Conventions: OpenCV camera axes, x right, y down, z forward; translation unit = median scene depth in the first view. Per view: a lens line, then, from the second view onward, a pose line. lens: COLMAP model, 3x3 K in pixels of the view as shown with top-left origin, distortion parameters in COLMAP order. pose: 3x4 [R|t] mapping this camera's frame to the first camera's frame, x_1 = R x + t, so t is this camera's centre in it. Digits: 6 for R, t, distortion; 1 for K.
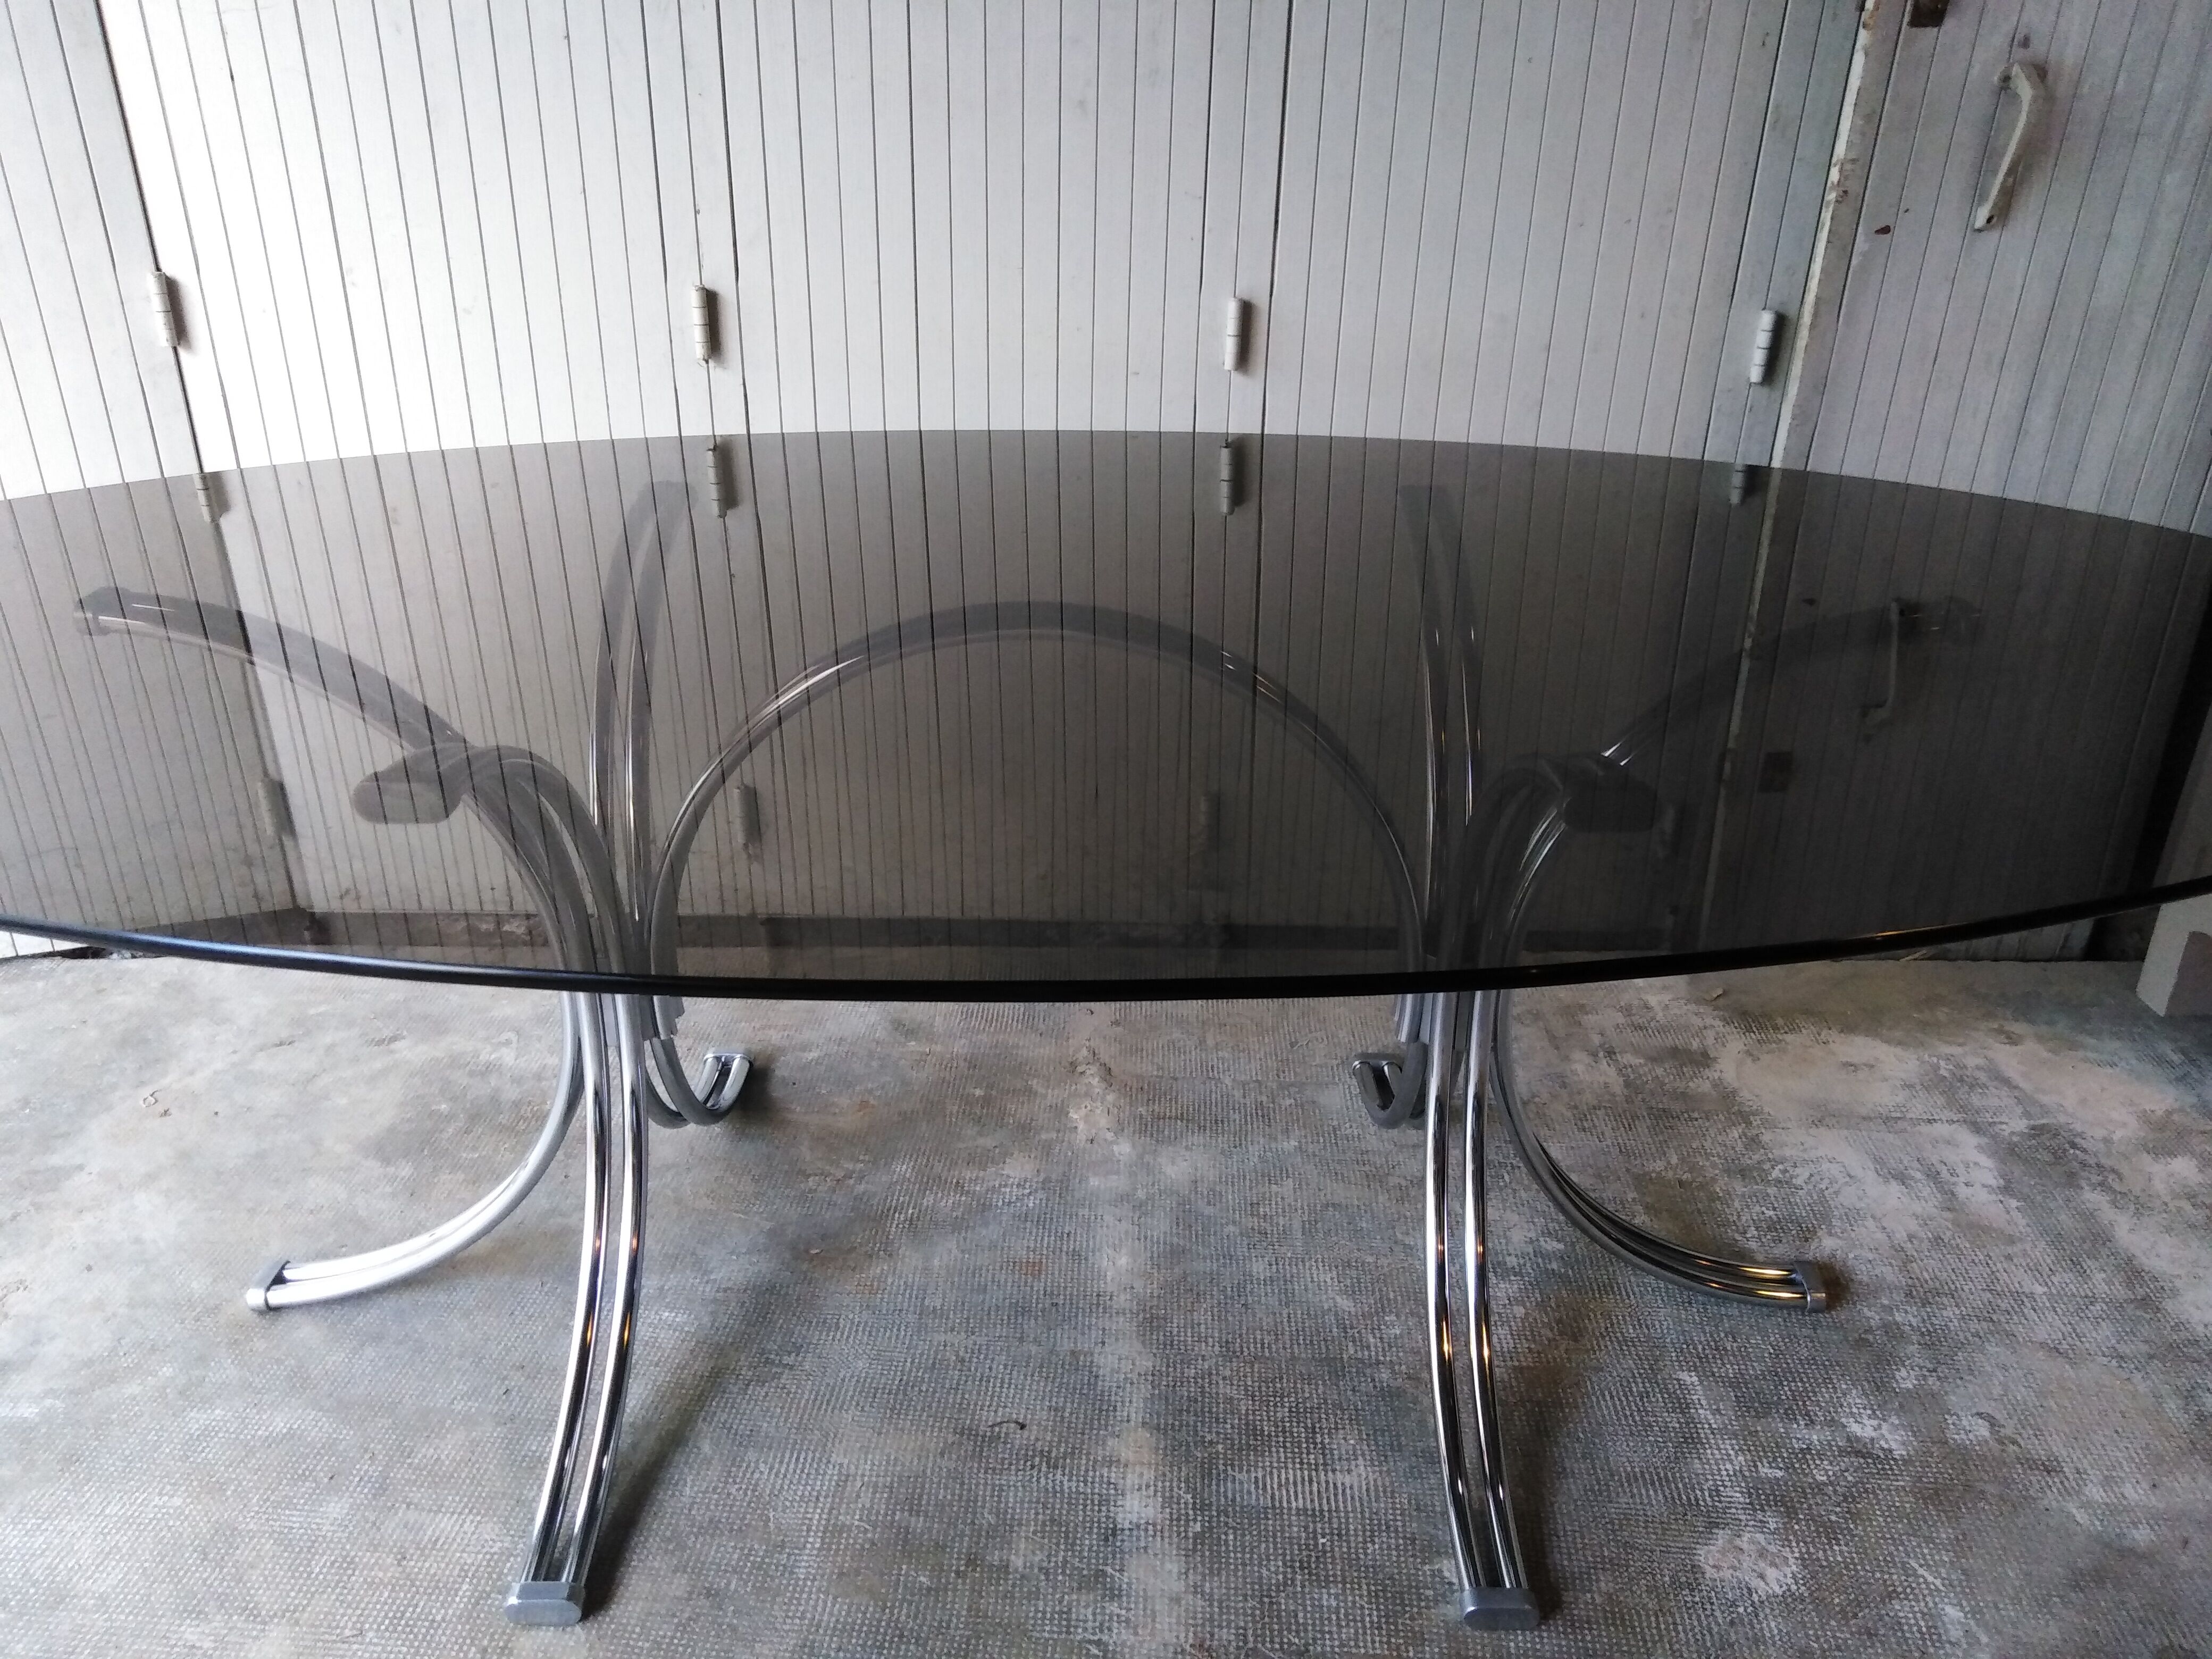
lens RADIAL K [[1661.4, 0, 1100.8], [0, 1661.4, 834.0], [0, 0, 1]] dist [0.016672, -0.008775]
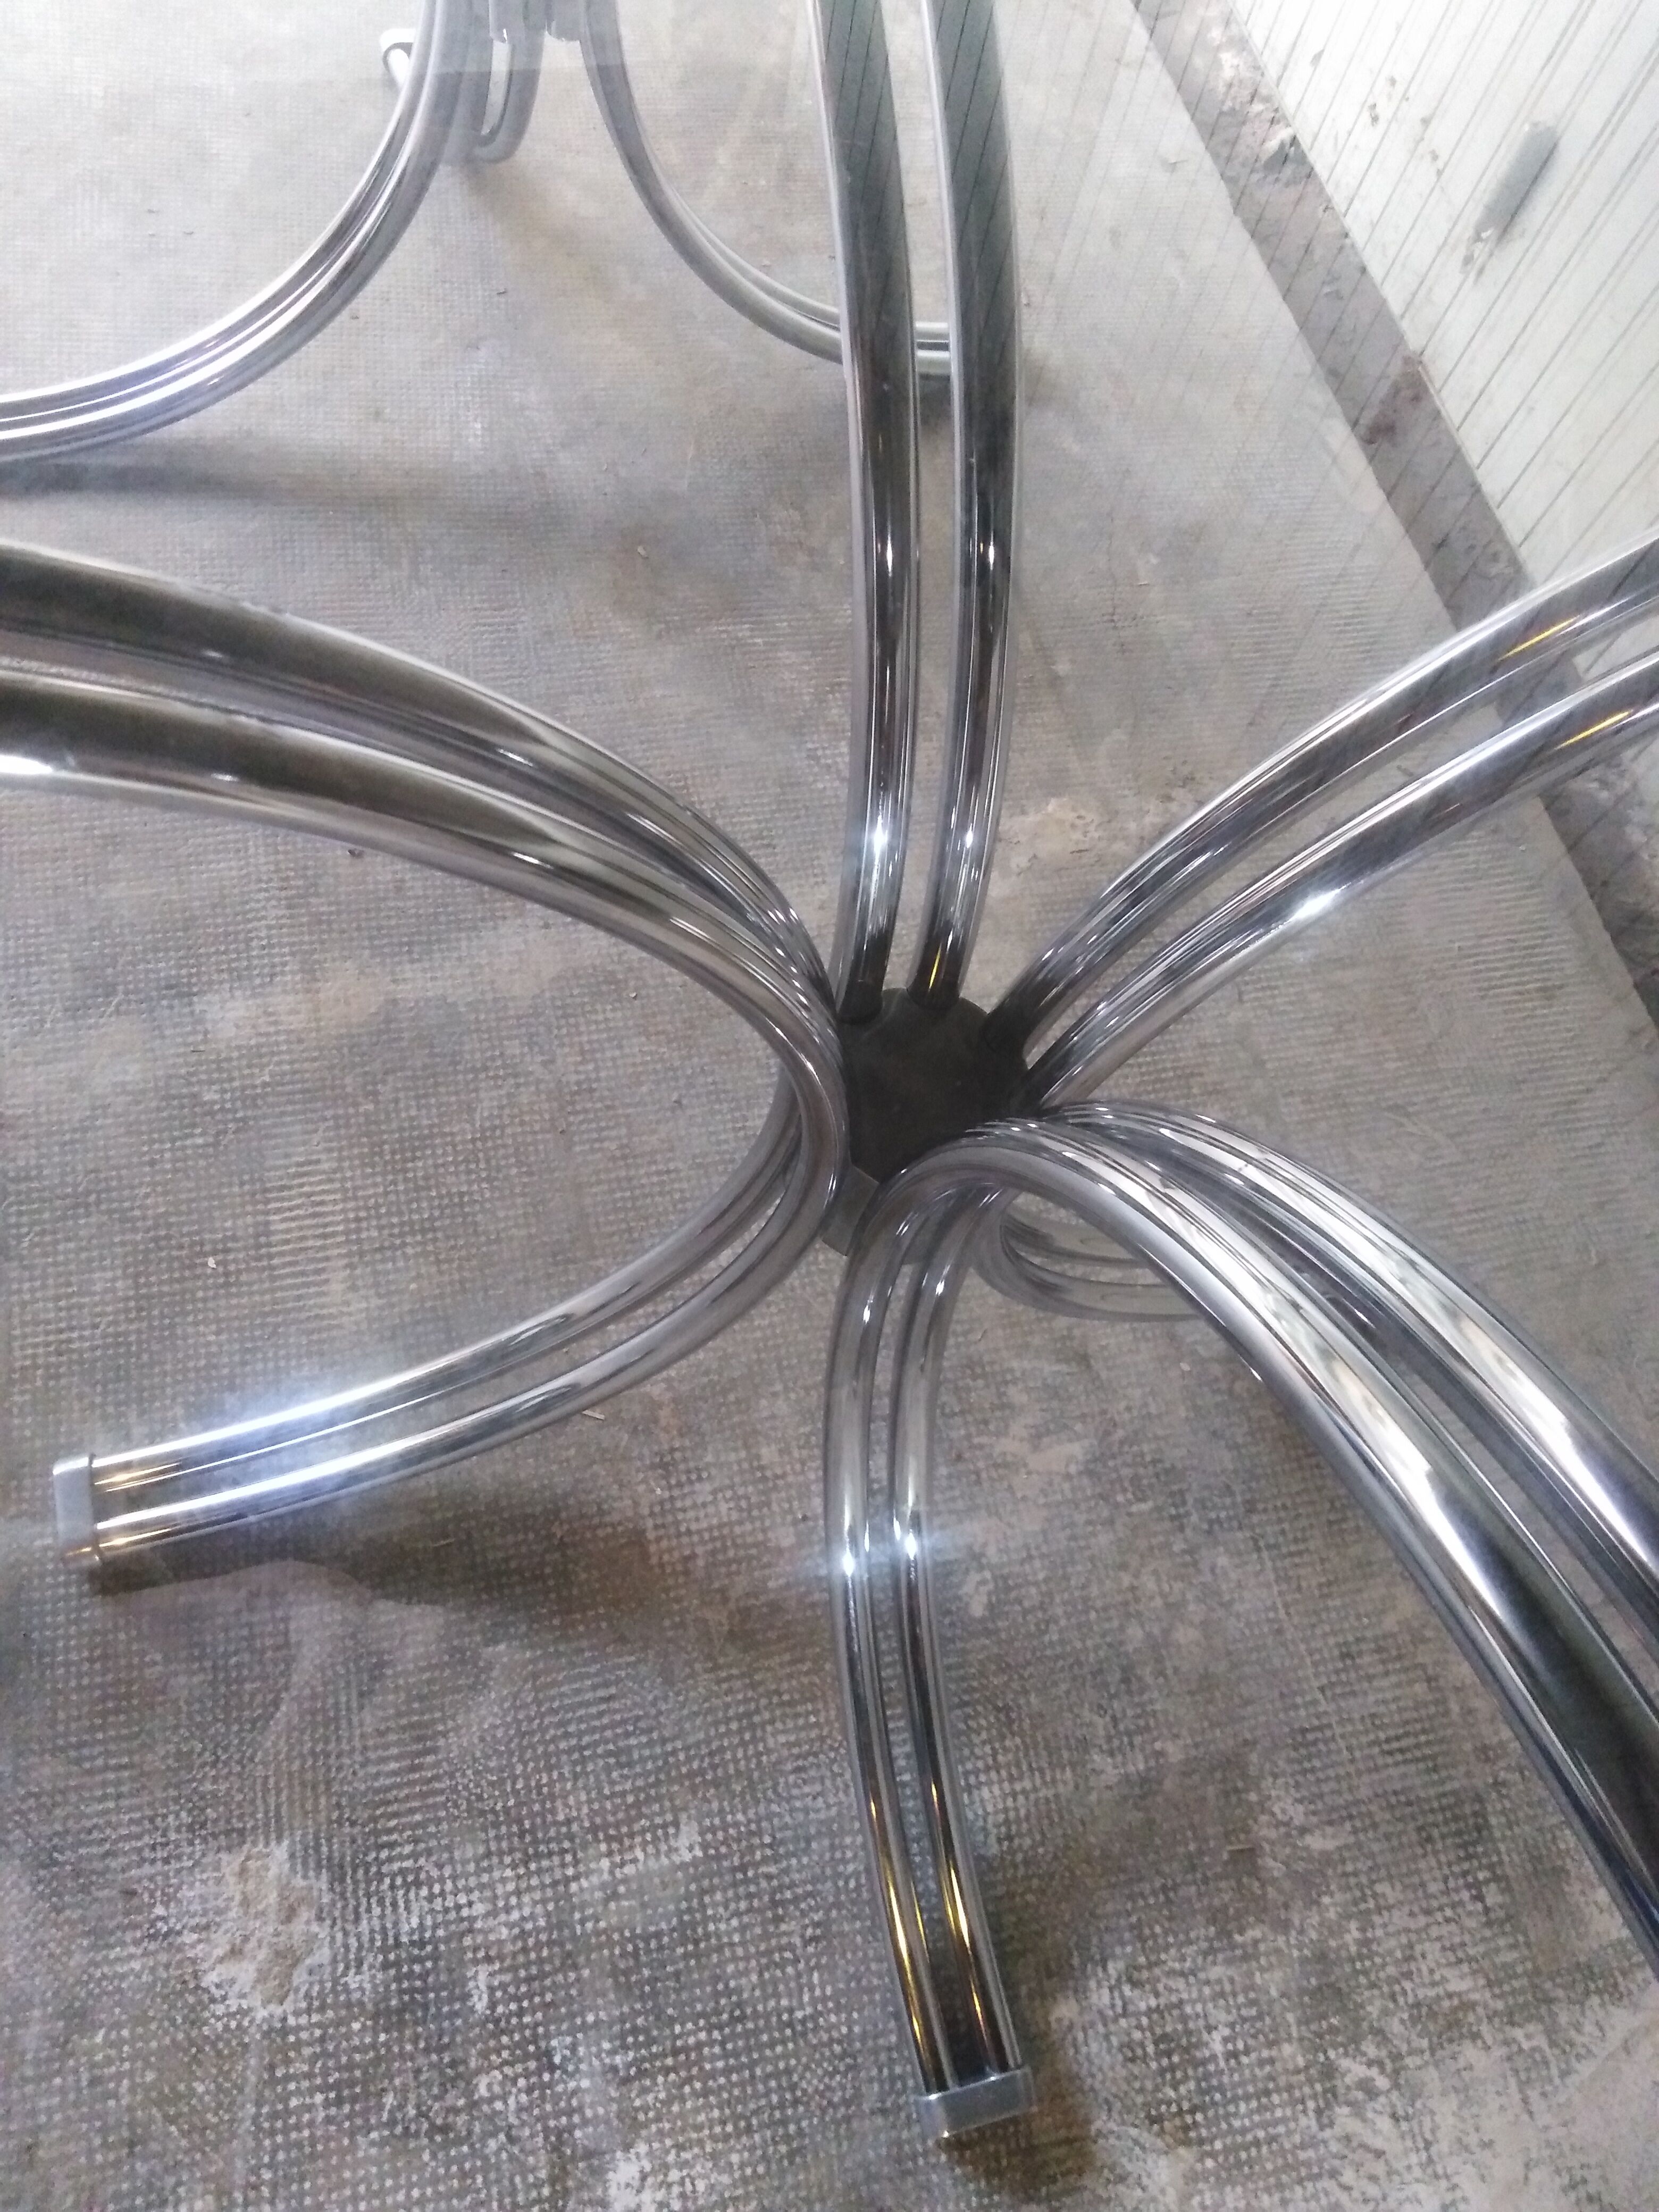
lens RADIAL K [[1661.4, 0, 819.3], [0, 1661.4, 1107.2], [0, 0, 1]] dist [0.016672, -0.008775]
pose [[0.265151, 0.890283, -0.370259, 0.356725], [-0.553012, 0.454982, 0.697974, -0.197493], [0.789856, 0.019689, 0.612977, 0.701951]]
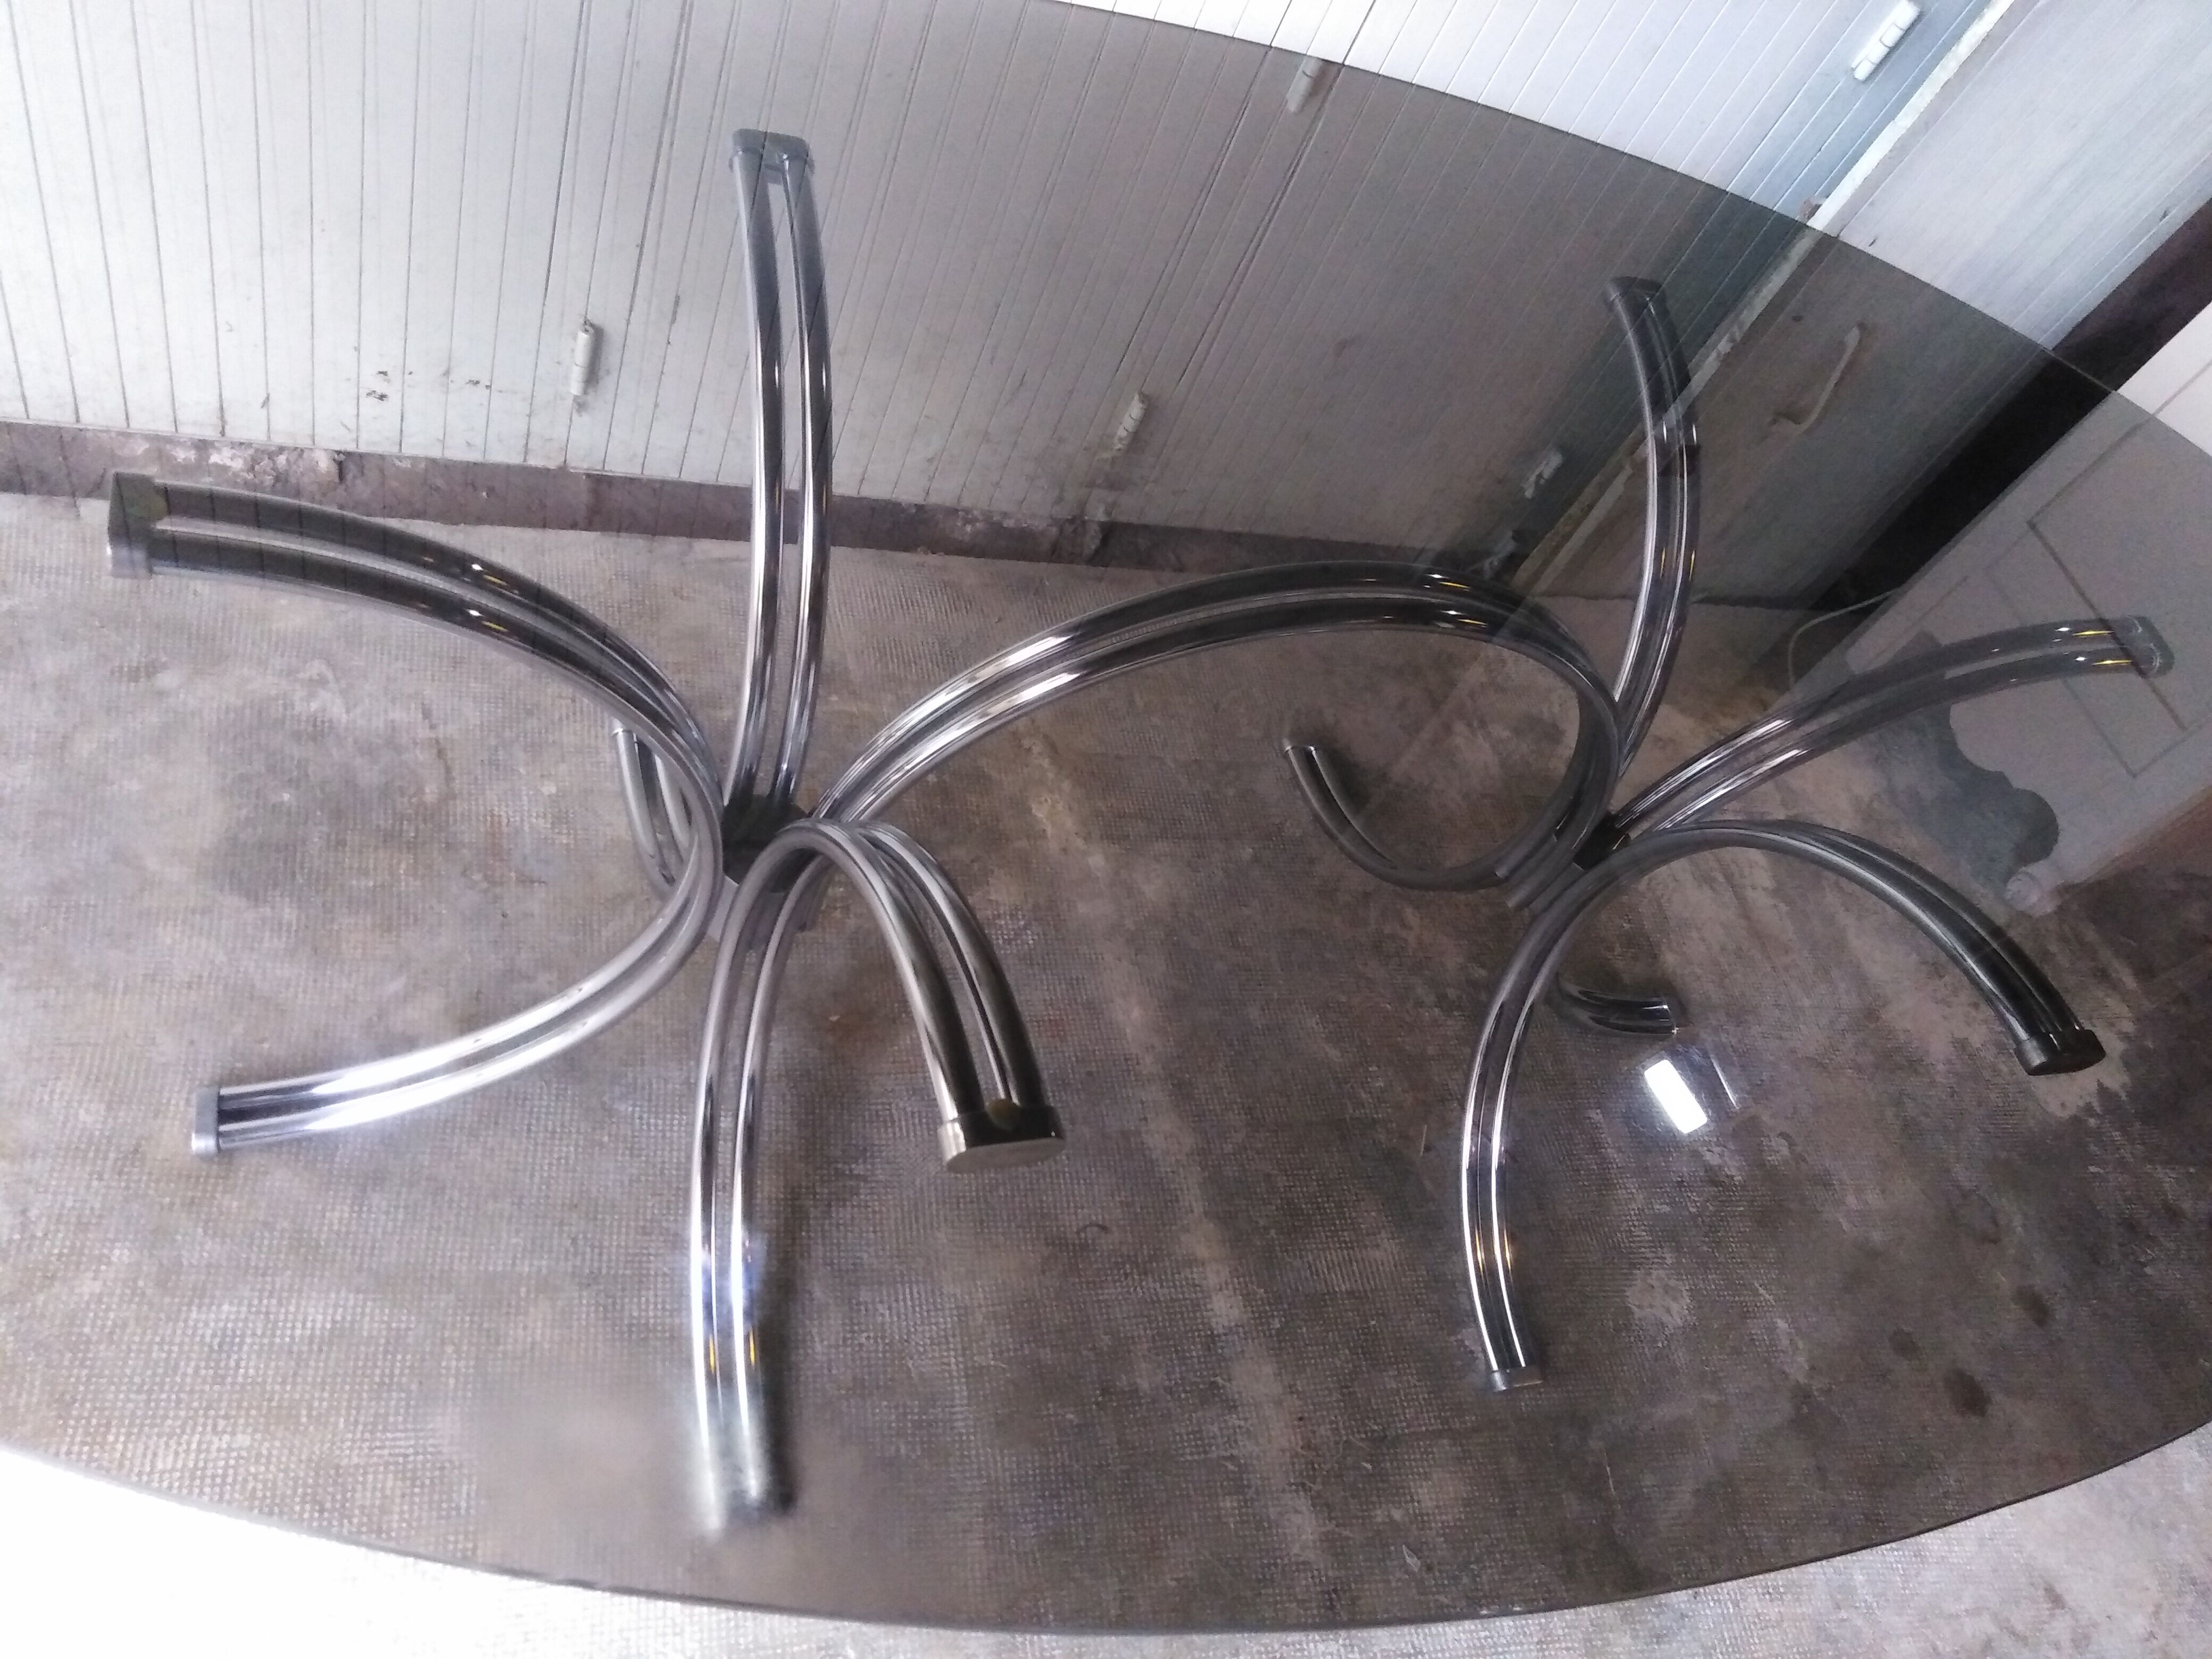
lens RADIAL K [[1661.4, 0, 1114.8], [0, 1661.4, 837.5], [0, 0, 1]] dist [0.016672, -0.008775]
pose [[0.912450, -0.009916, 0.409068, -0.454761], [-0.201307, 0.859480, 0.469861, -0.340827], [-0.356245, -0.511073, 0.782237, 0.296159]]
